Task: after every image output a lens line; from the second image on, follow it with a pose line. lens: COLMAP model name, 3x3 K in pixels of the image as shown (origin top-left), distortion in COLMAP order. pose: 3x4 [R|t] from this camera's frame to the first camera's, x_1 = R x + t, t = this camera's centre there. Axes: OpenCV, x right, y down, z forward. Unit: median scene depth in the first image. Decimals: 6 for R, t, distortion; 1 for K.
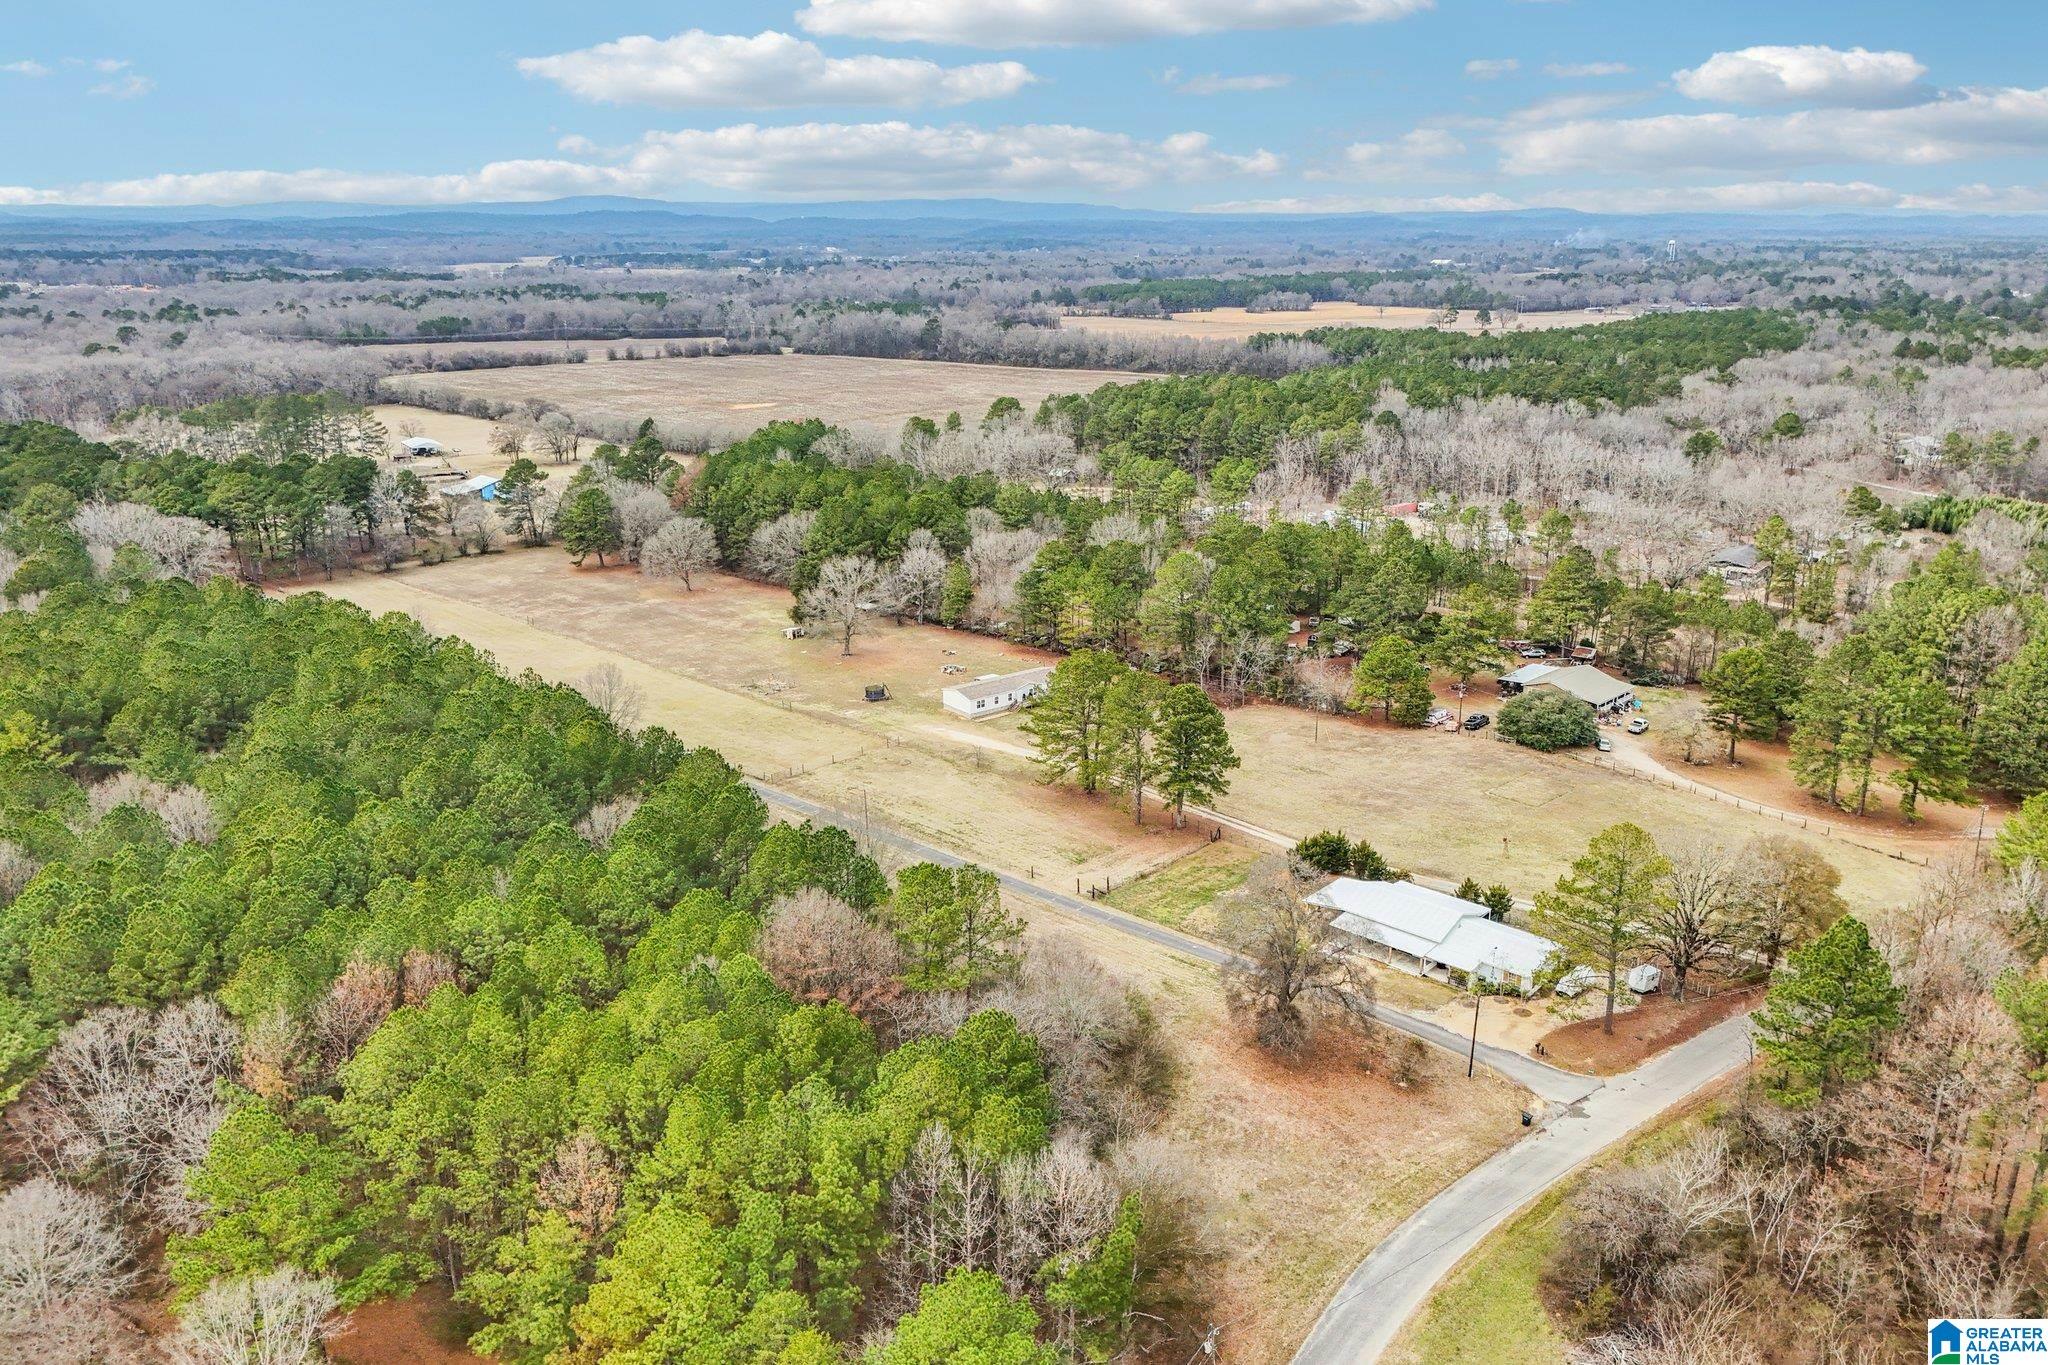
lens RADIAL K [[1477.8, 0, 1023.4], [0, 1477.8, 694.7], [0, 0, 1]] dist [0.068031, -0.057720]
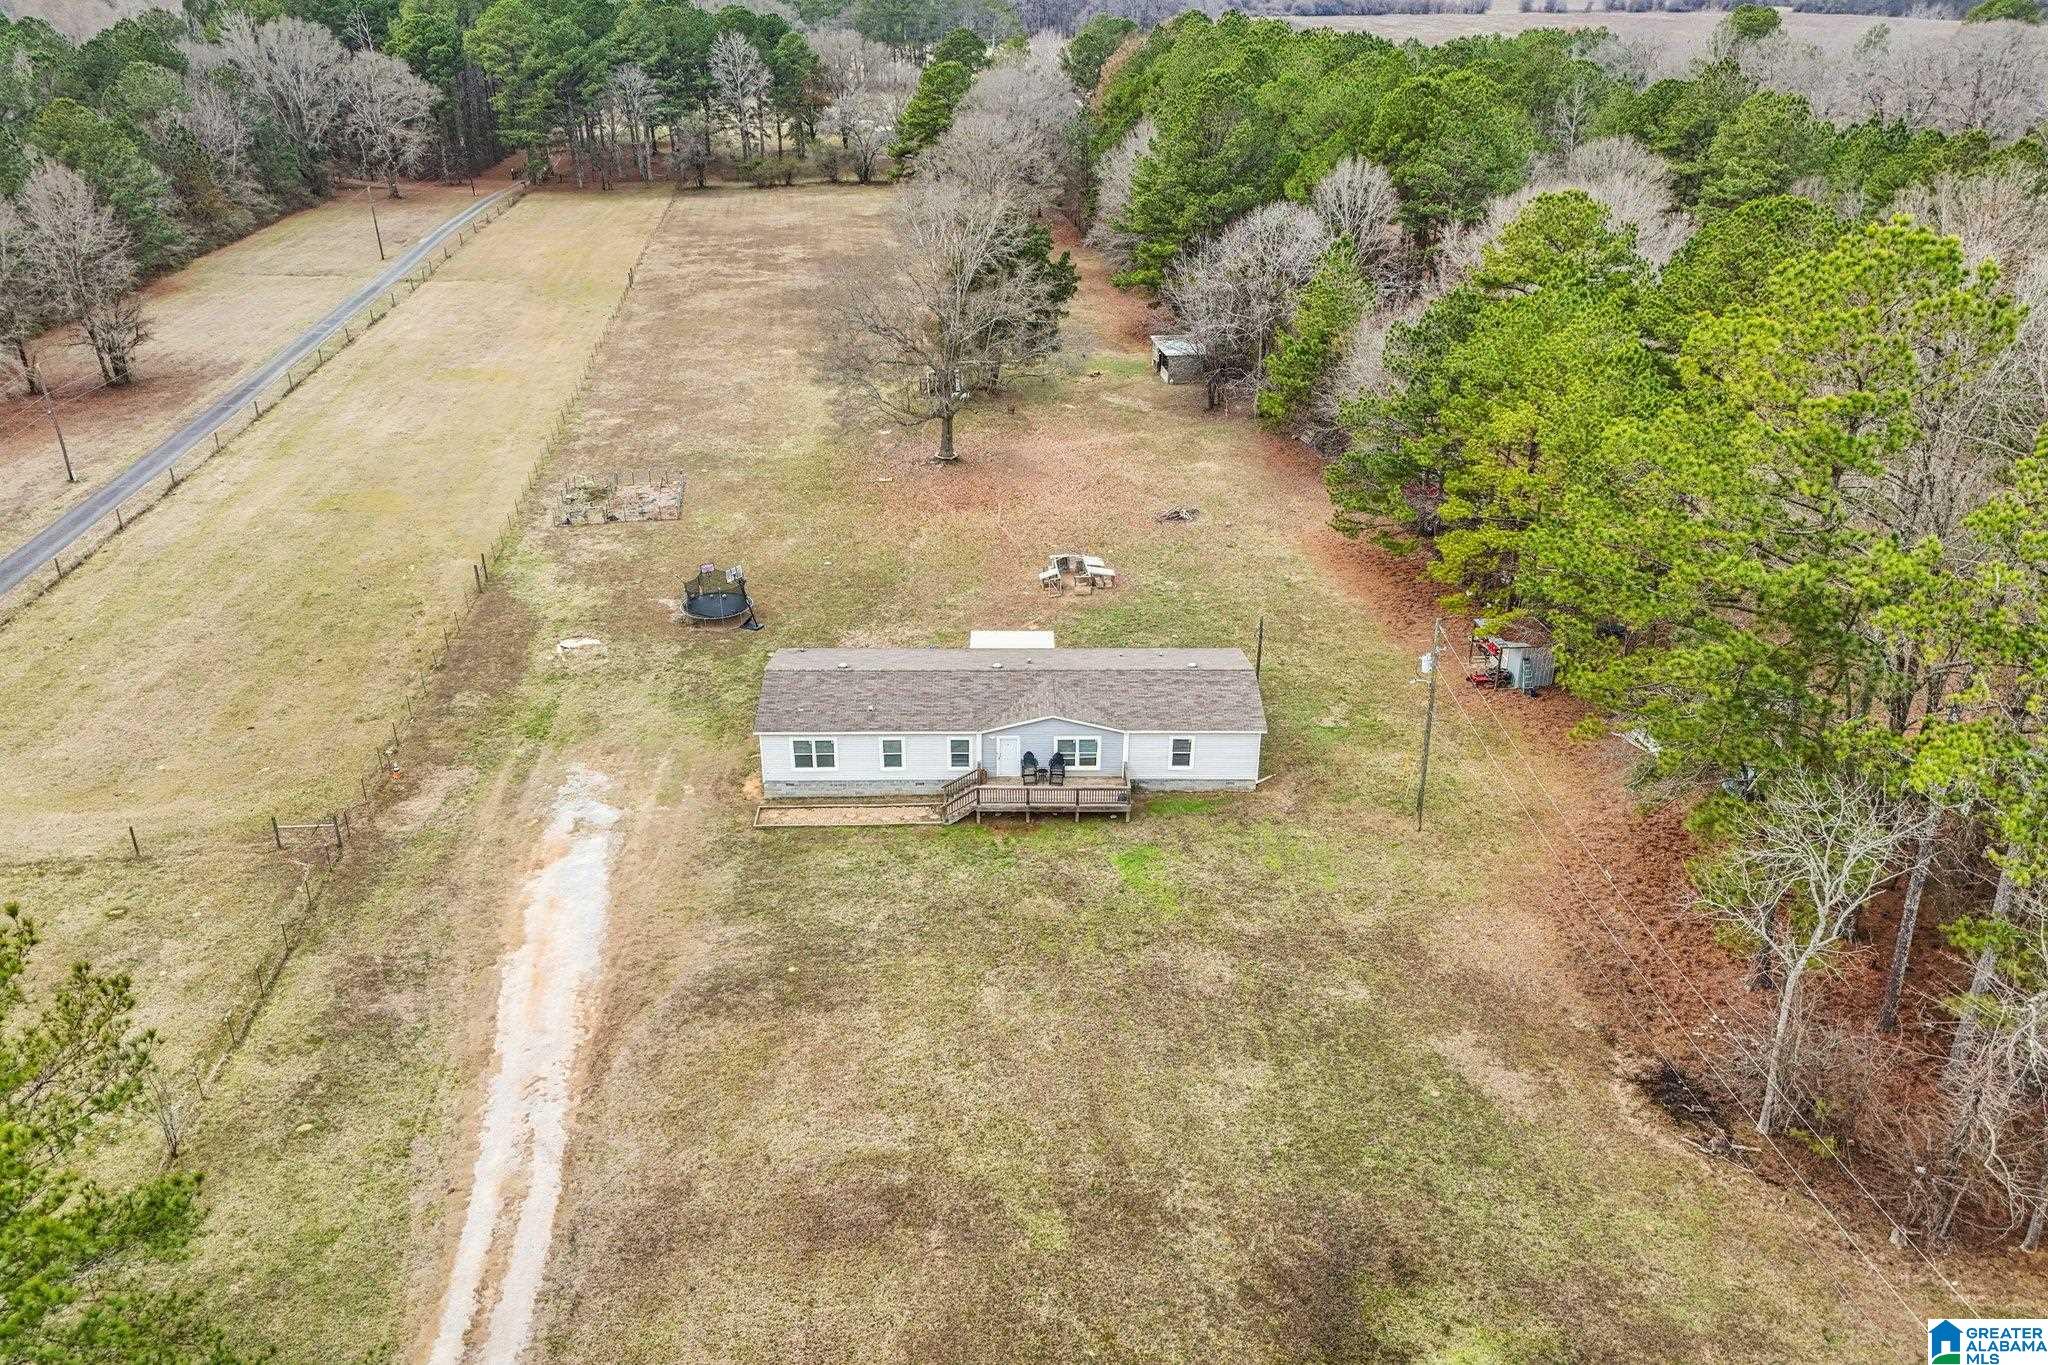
lens RADIAL K [[1470.4, 0, 1024.0], [0, 1470.4, 682.5], [0, 0, 1]] dist [0.043086, -0.006594]
pose [[0.788867, 0.281725, -0.546187, 0.034259], [-0.188204, 0.956784, 0.221686, -0.017726], [0.585037, -0.072086, 0.807796, 0.210197]]
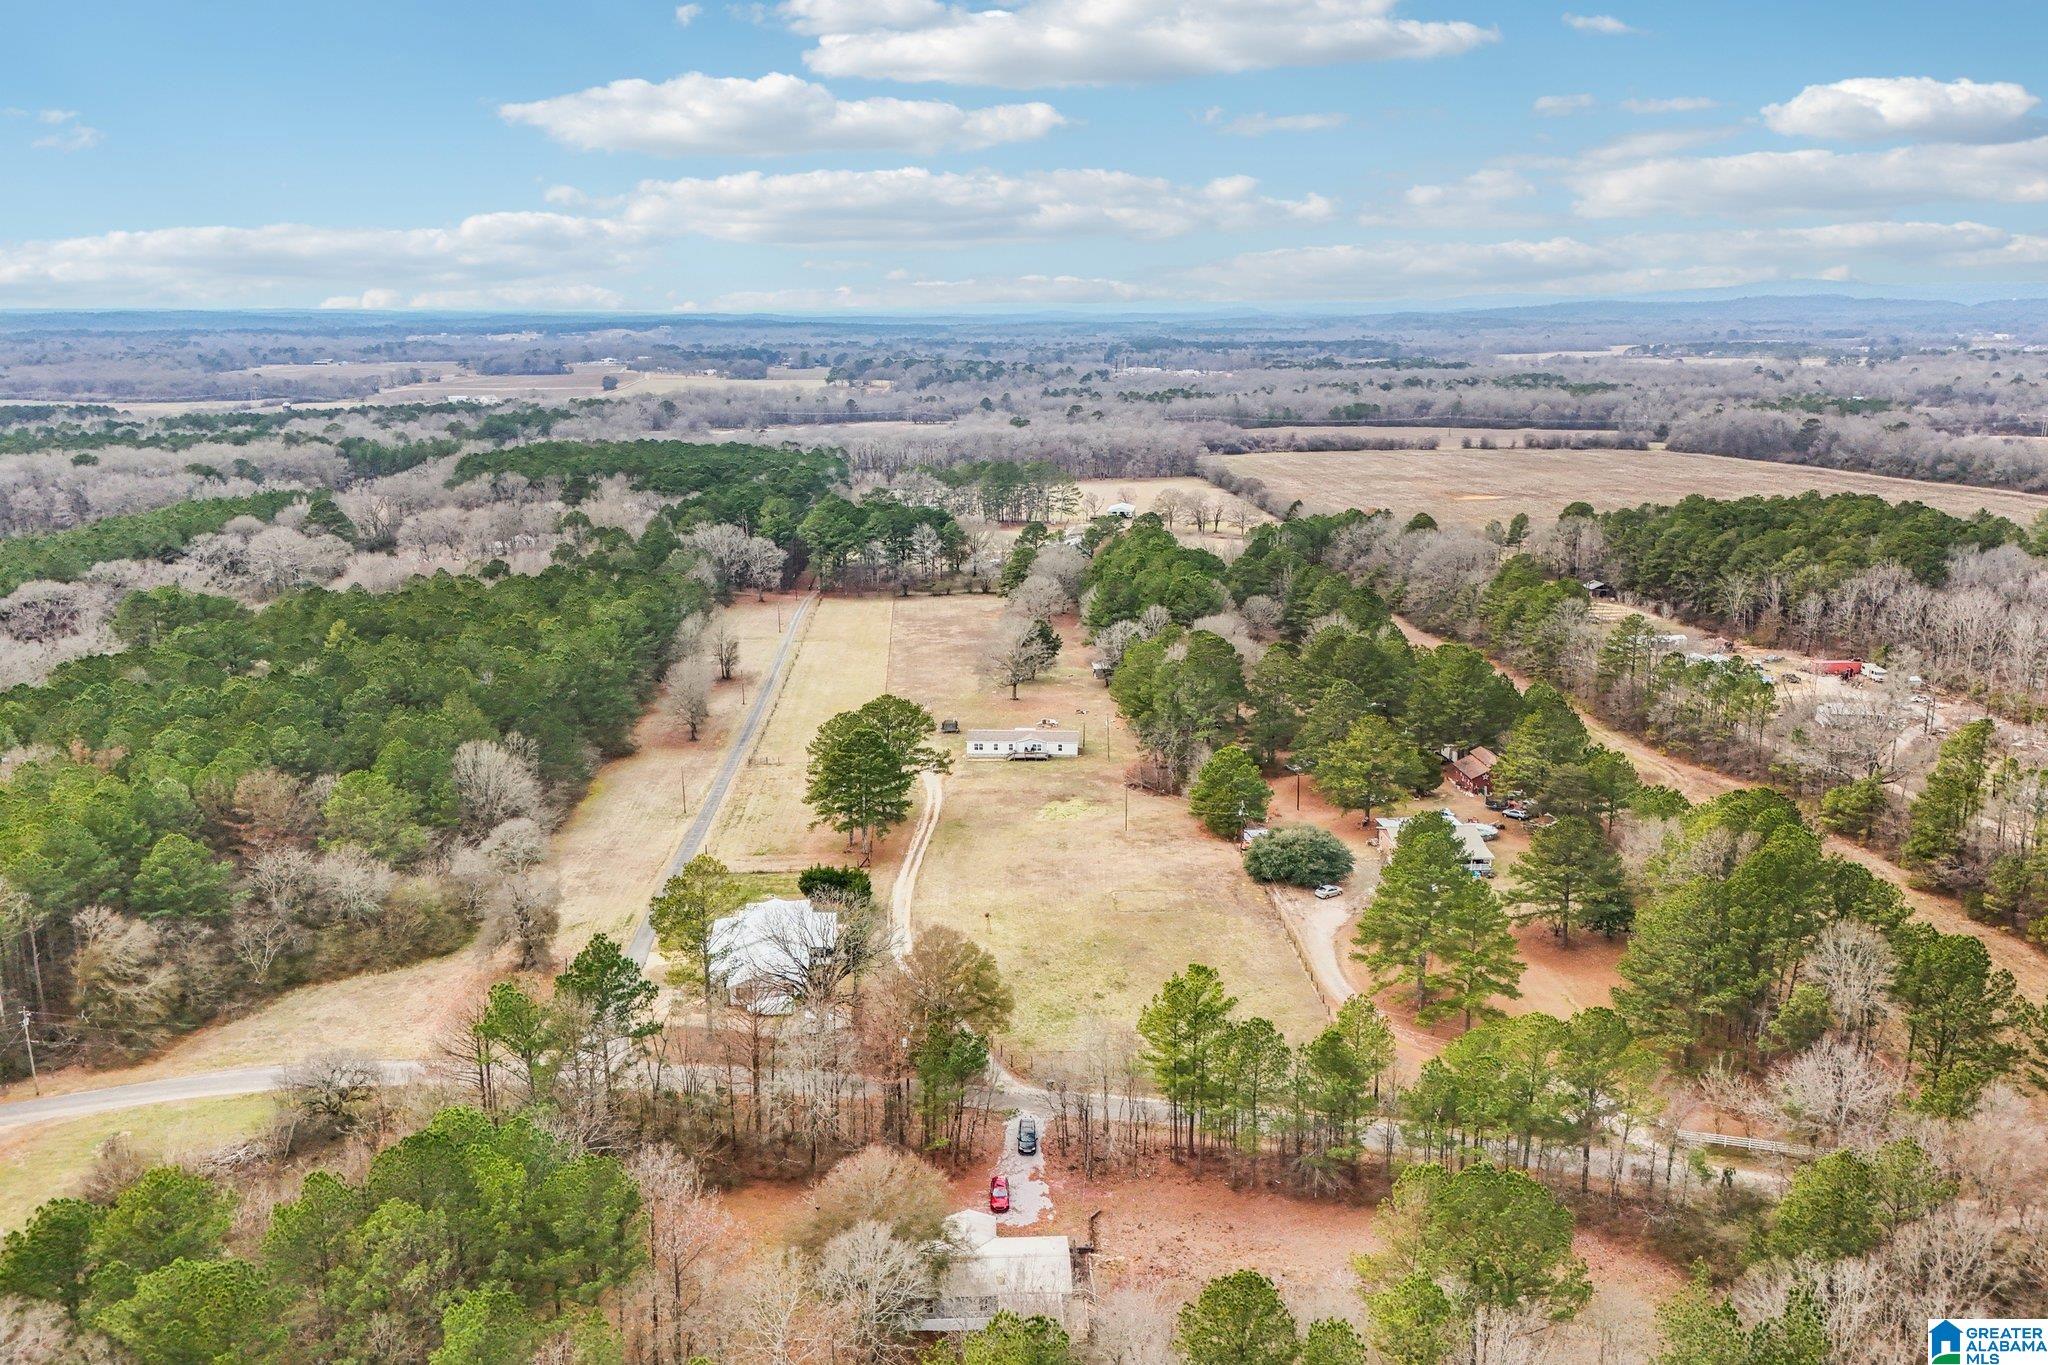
lens RADIAL K [[1477.8, 0, 1023.4], [0, 1477.8, 694.7], [0, 0, 1]] dist [0.068031, -0.057720]
pose [[0.745975, 0.160816, -0.646266, 0.189544], [-0.195272, 0.980573, 0.018606, -0.016039], [0.636703, 0.112318, 0.762886, 0.034695]]
